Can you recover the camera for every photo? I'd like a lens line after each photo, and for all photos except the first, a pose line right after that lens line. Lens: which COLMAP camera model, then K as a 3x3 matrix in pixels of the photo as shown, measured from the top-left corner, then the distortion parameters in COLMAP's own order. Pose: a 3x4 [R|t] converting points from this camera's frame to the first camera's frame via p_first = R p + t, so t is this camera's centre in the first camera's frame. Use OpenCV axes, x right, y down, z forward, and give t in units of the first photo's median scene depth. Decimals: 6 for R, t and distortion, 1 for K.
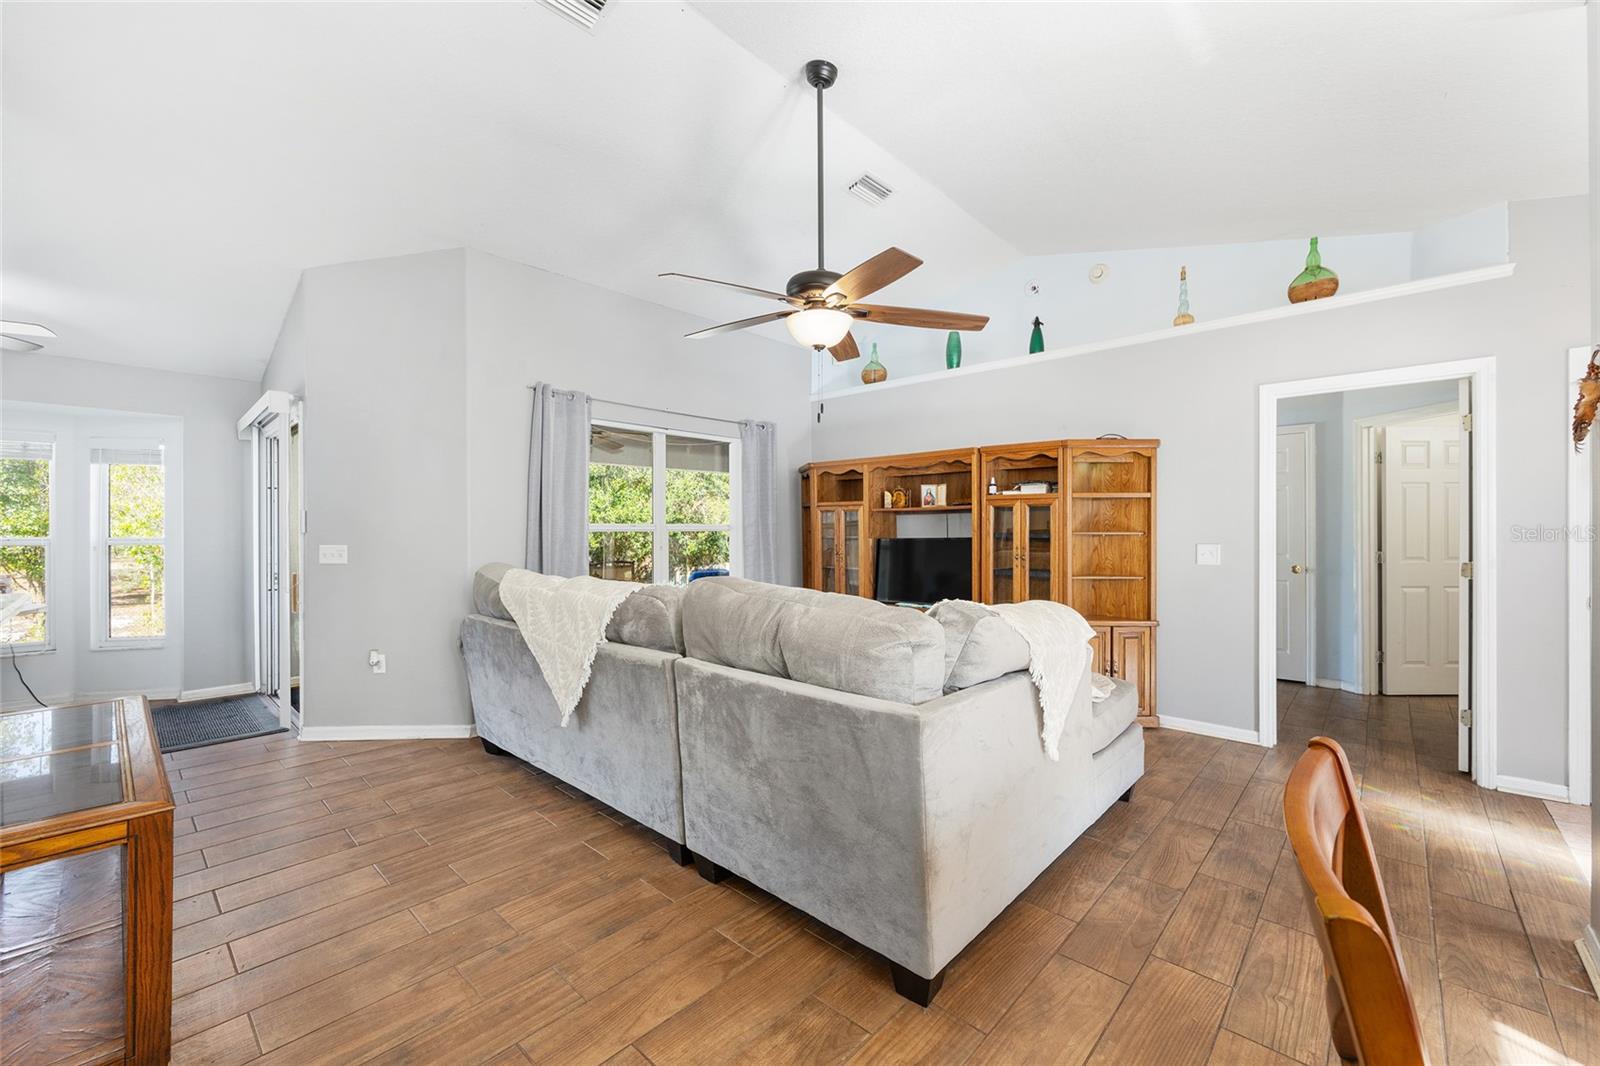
lens RADIAL K [[643.4, 0, 808.1], [0, 643.4, 534.6], [0, 0, 1]] dist [-0.000817, 0.000980]
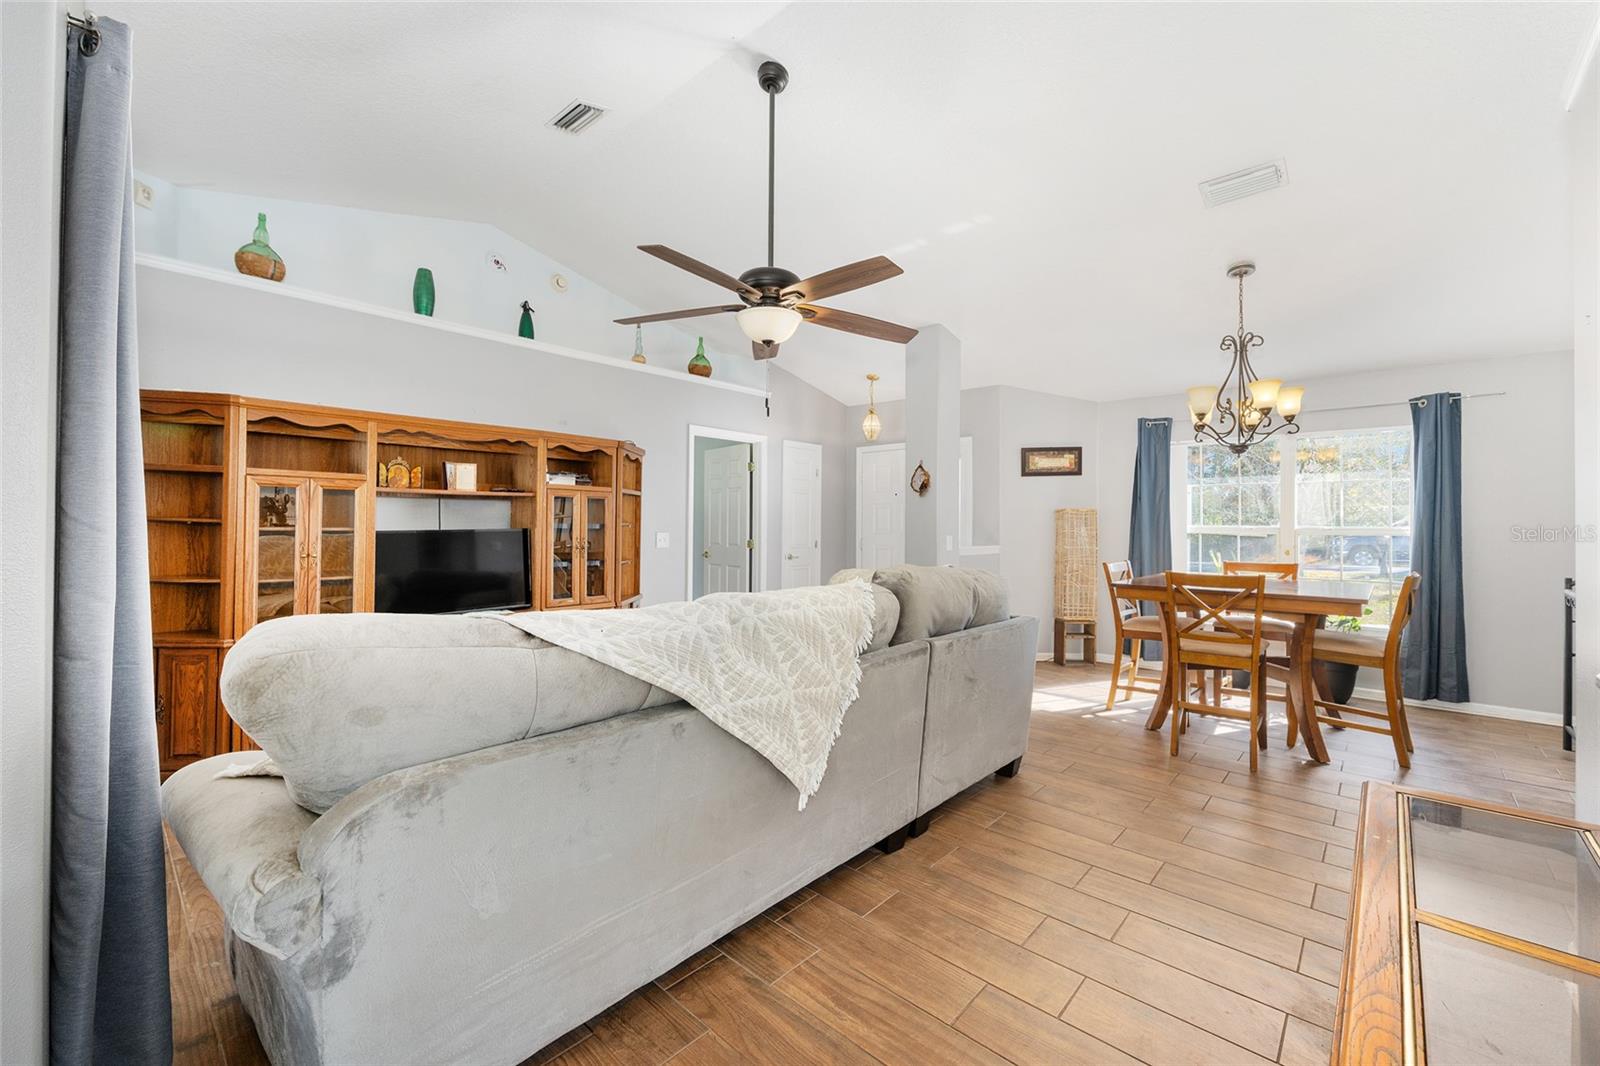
lens RADIAL K [[643.4, 0, 805.7], [0, 643.4, 522.3], [0, 0, 1]] dist [-0.000817, 0.000980]
pose [[-0.001689, 0.003239, 0.999993, -0.728198], [-0.001655, 0.999993, -0.003242, -0.002347], [-0.999997, -0.001660, -0.001683, 0.683913]]
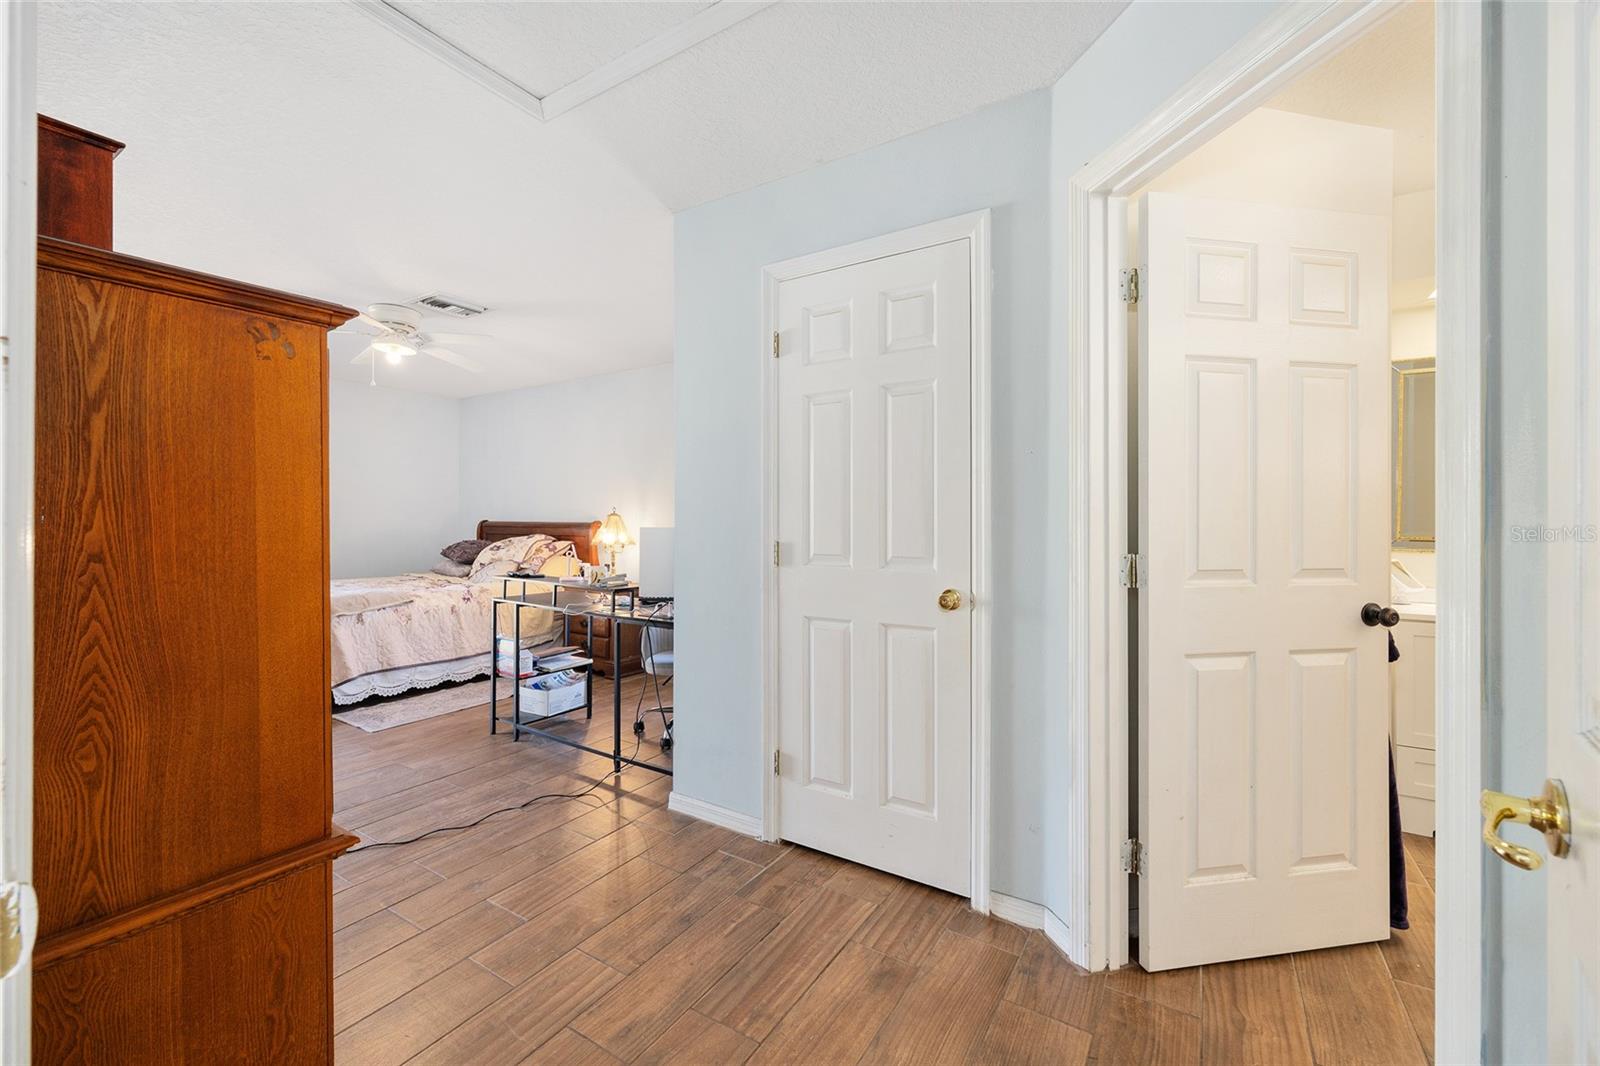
lens RADIAL K [[645.4, 0, 807.7], [0, 645.4, 521.2], [0, 0, 1]] dist [0.001135, 0.000213]
pose [[0.981873, 0.001459, 0.189537, 0.557693], [-0.001112, 0.999998, -0.001938, 0.007918], [-0.189539, 0.001692, 0.981872, 0.592168]]
